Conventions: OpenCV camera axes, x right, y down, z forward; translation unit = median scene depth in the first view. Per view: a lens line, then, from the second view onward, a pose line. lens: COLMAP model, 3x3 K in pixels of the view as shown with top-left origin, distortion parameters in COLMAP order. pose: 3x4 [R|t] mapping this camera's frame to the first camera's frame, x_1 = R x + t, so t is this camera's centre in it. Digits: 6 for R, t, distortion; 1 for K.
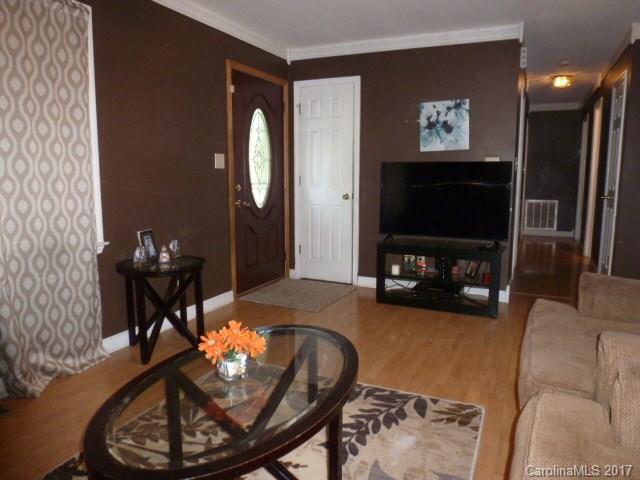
lens RADIAL K [[461.2, 0, 323.2], [0, 461.2, 242.5], [0, 0, 1]] dist [-0.052603, 0.005365]
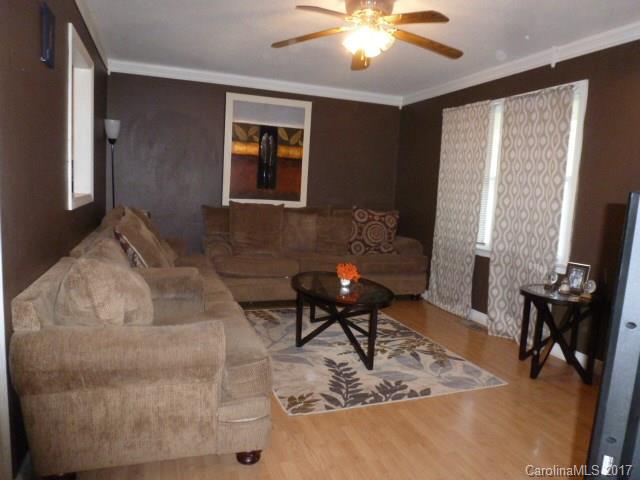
lens RADIAL K [[461.2, 0, 323.2], [0, 461.2, 242.5], [0, 0, 1]] dist [-0.052603, 0.005365]
pose [[-0.710235, 0.040503, -0.702798, 1.047740], [-0.162863, 0.961805, 0.220017, -0.282015], [0.684866, 0.270724, -0.676511, 1.692804]]
